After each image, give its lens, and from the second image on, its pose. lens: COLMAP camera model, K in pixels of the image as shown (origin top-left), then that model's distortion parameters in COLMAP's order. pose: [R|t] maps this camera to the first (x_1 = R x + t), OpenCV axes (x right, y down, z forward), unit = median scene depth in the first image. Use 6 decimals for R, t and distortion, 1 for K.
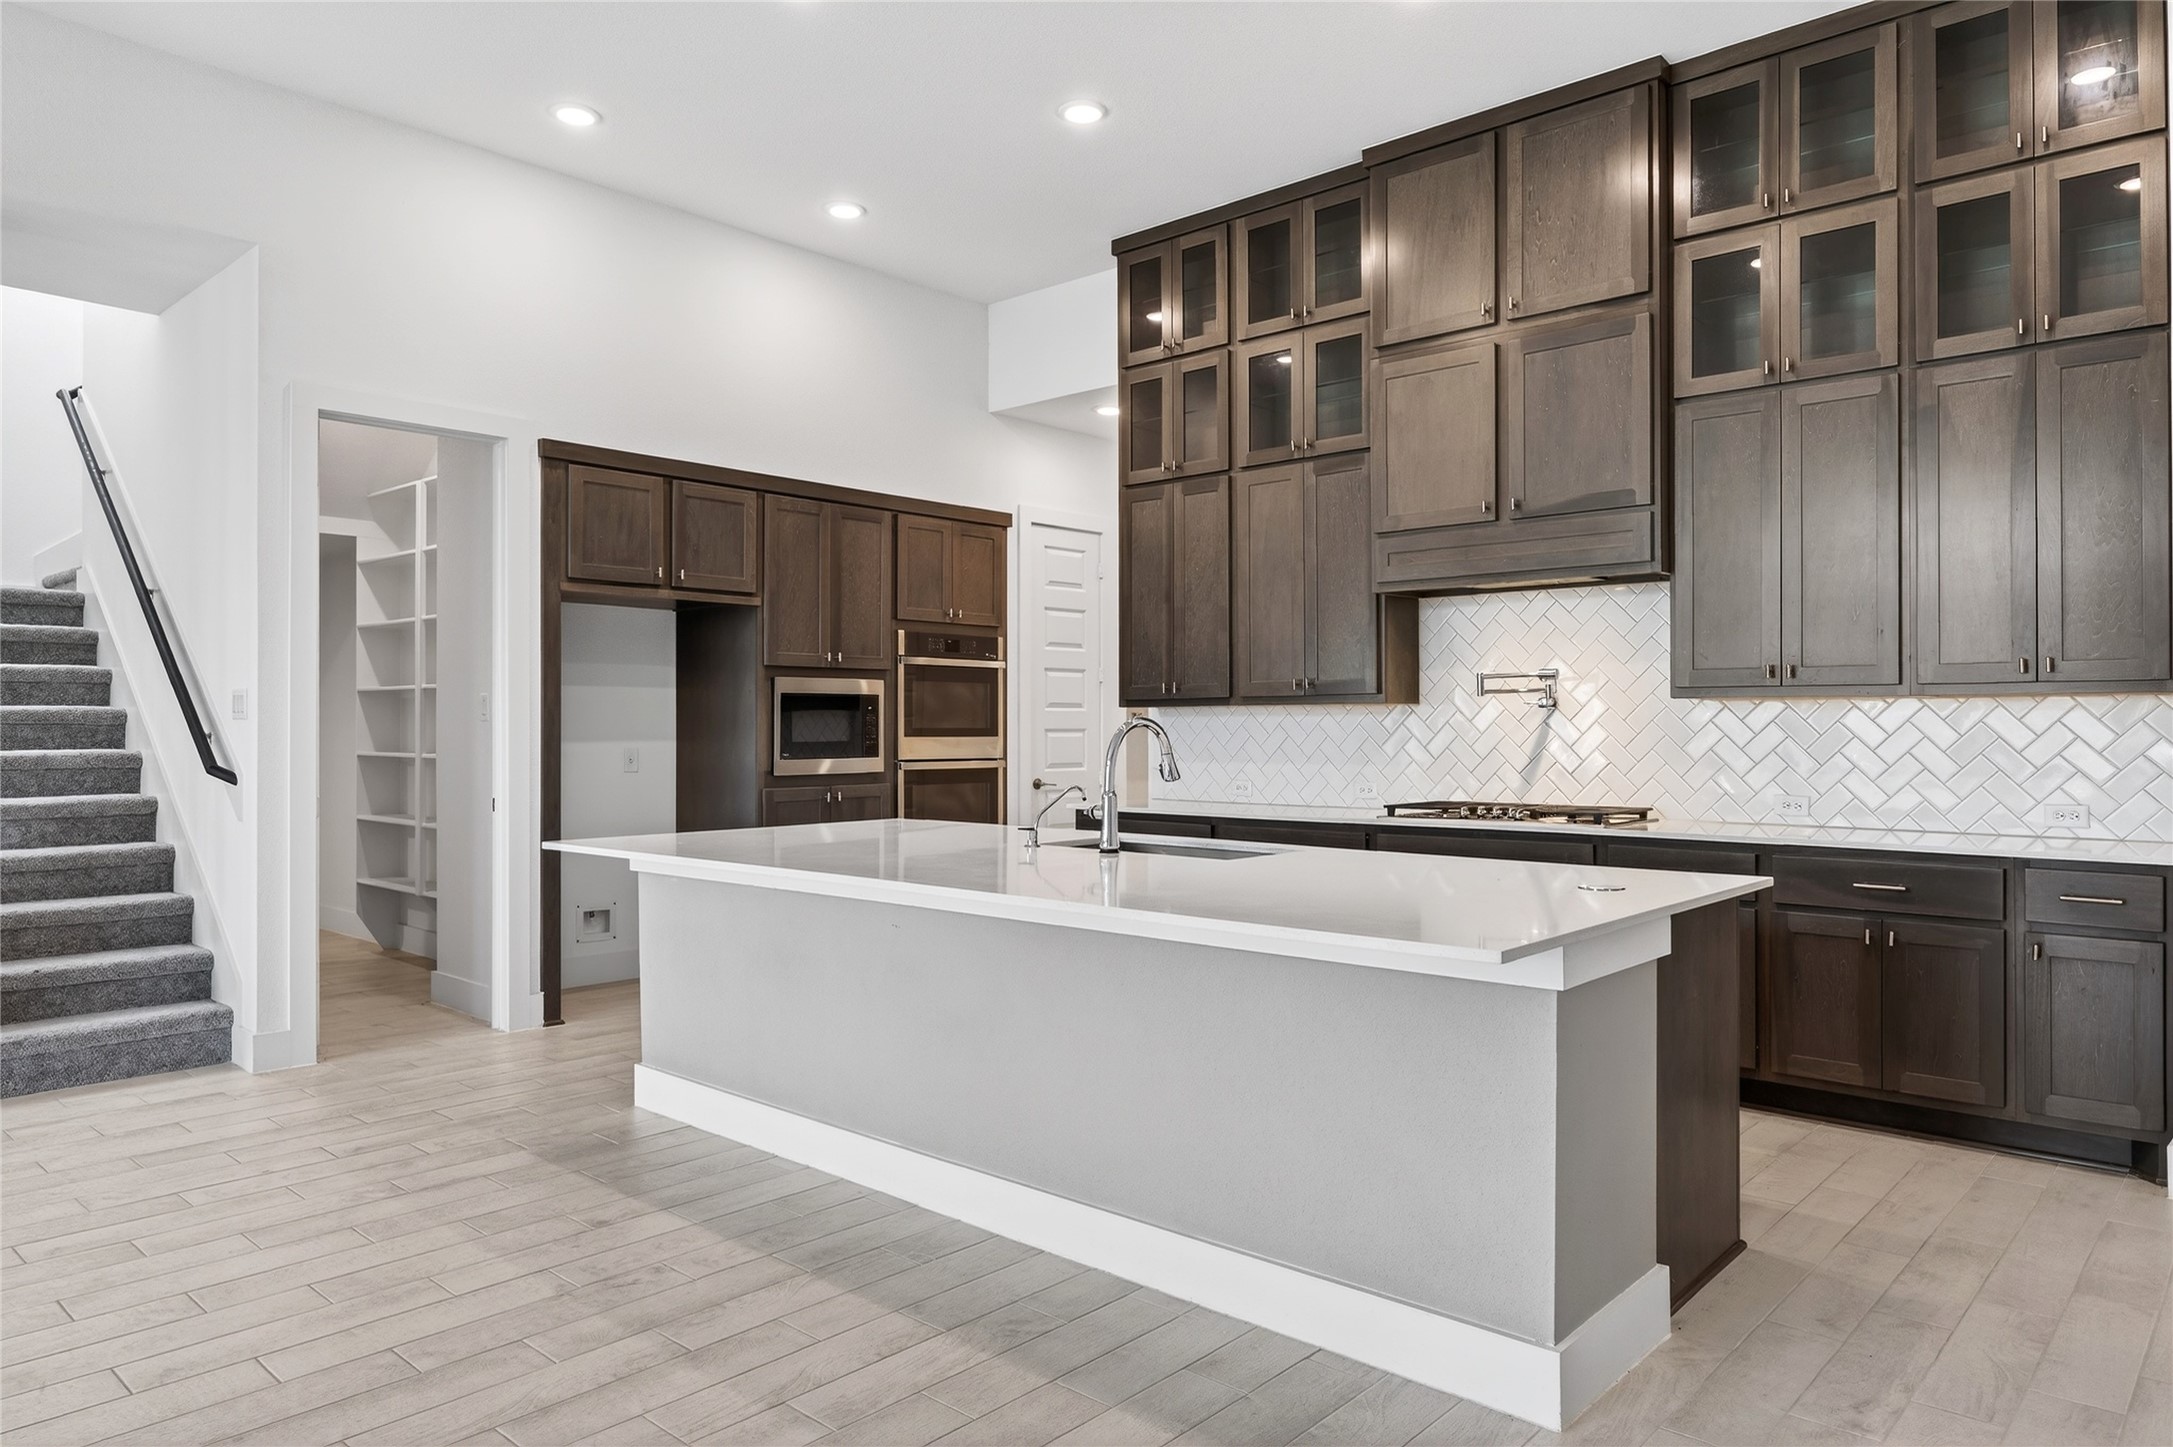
lens RADIAL K [[1403.4, 0, 1086.9], [0, 1403.4, 747.0], [0, 0, 1]] dist [-0.020129, -0.000718]
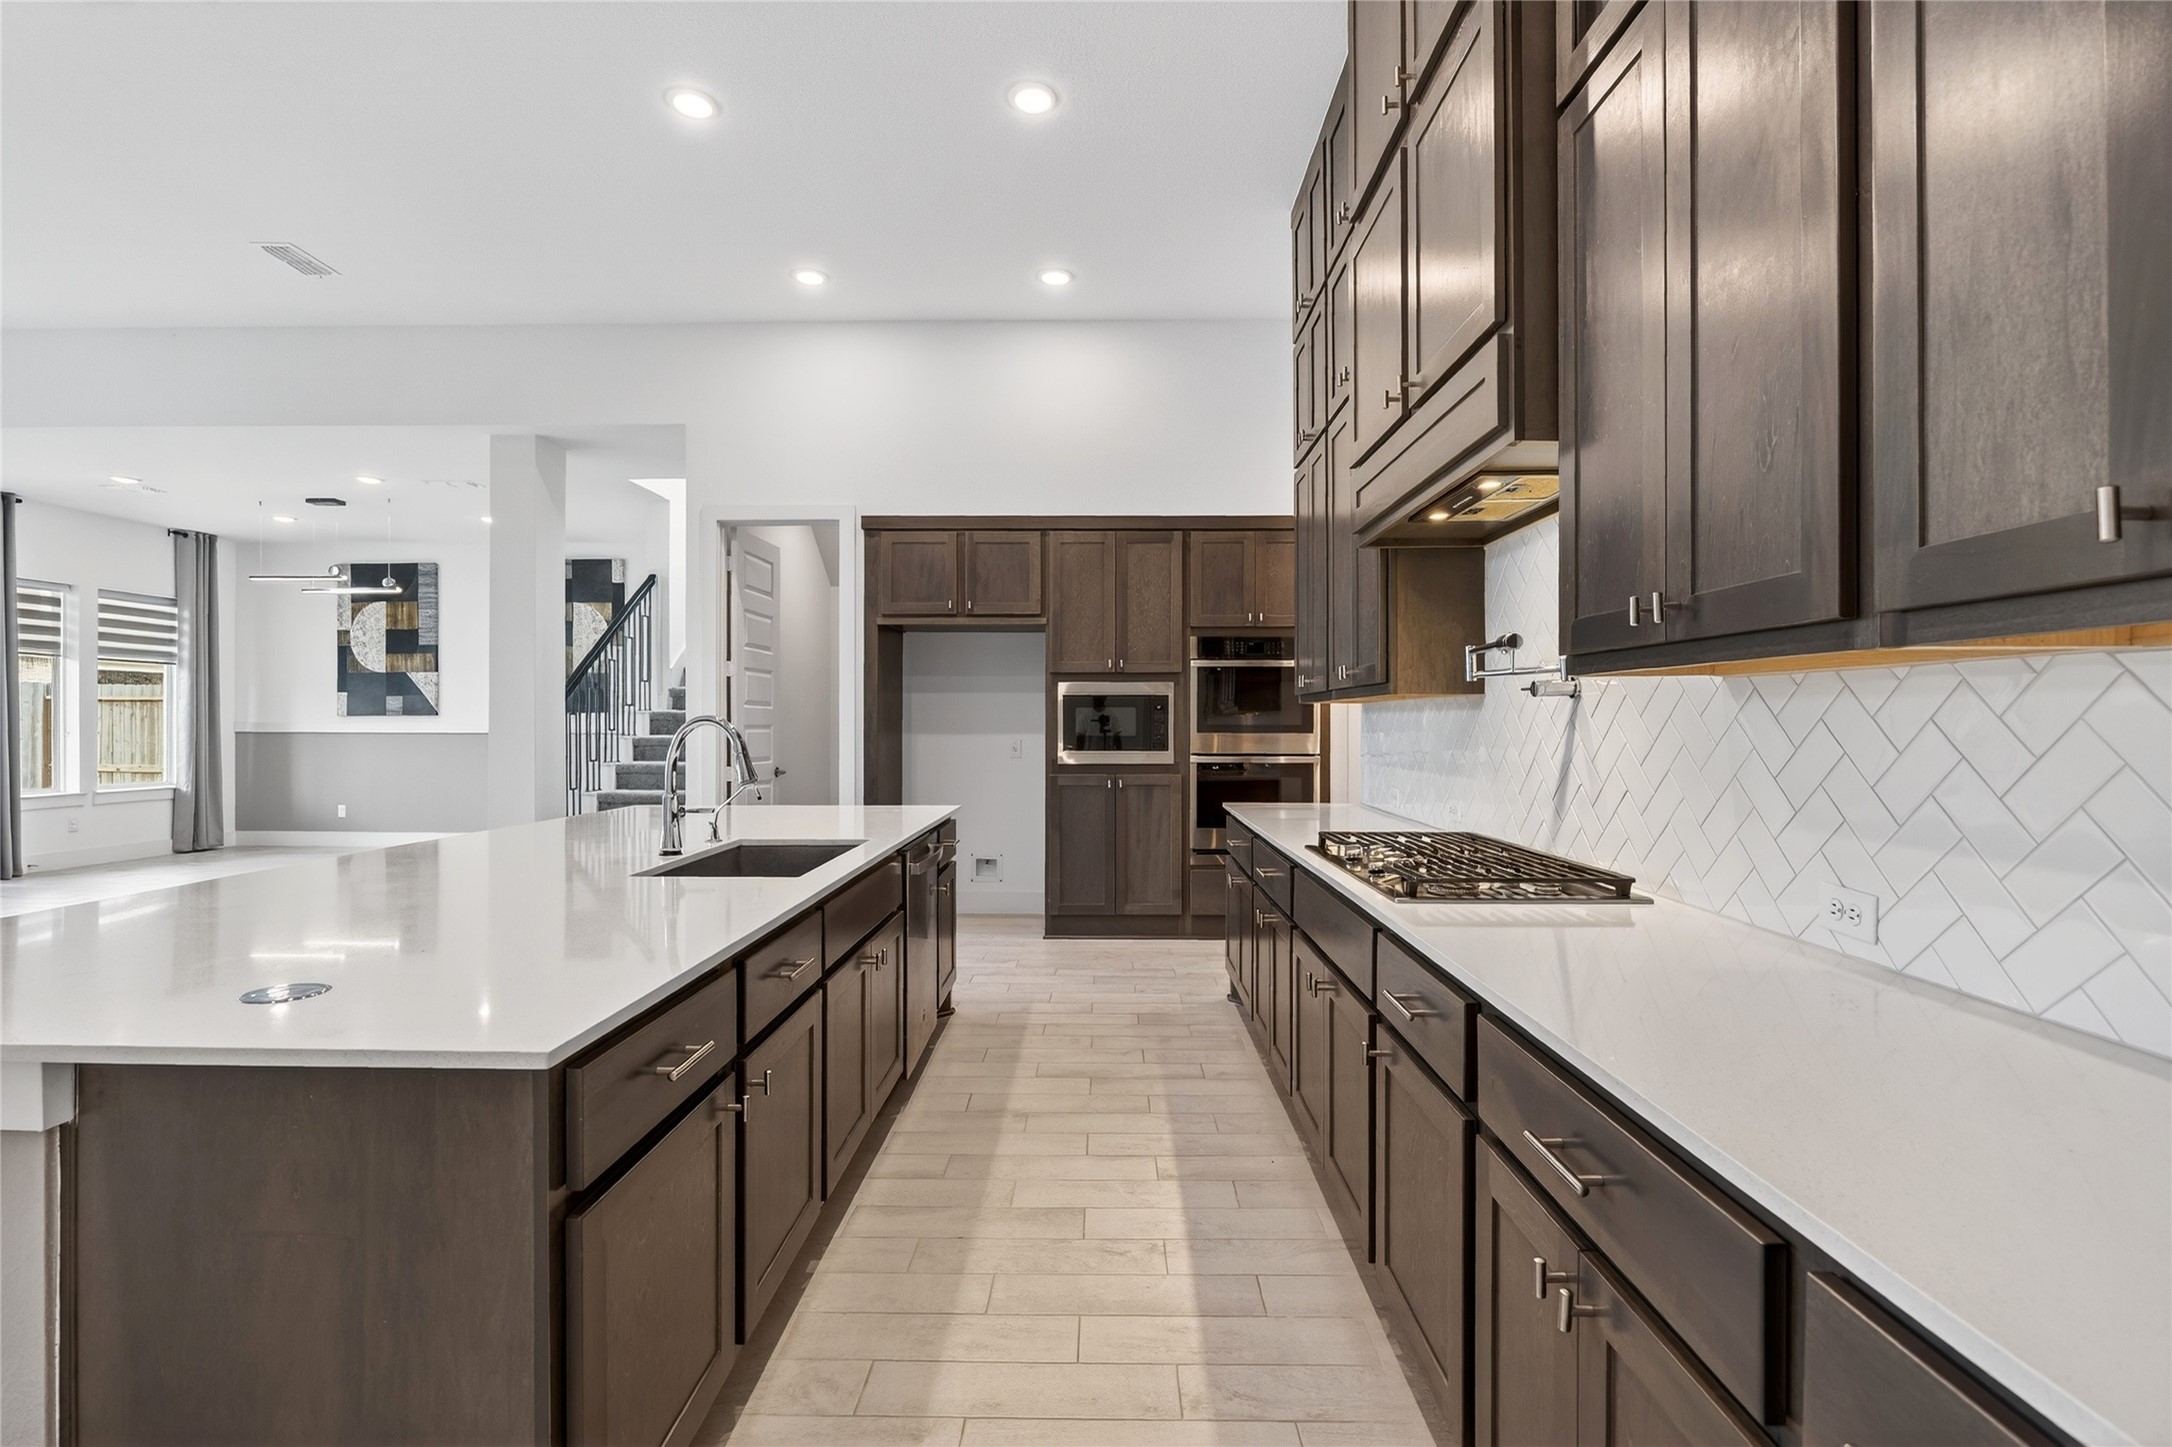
lens RADIAL K [[984.5, 0, 1077.1], [0, 984.5, 731.3], [0, 0, 1]] dist [-0.002214, -0.000941]
pose [[0.649596, 0.009202, -0.760224, 0.438524], [-0.012390, 0.999922, 0.001516, -0.009183], [0.760178, 0.008435, 0.649660, 0.464438]]
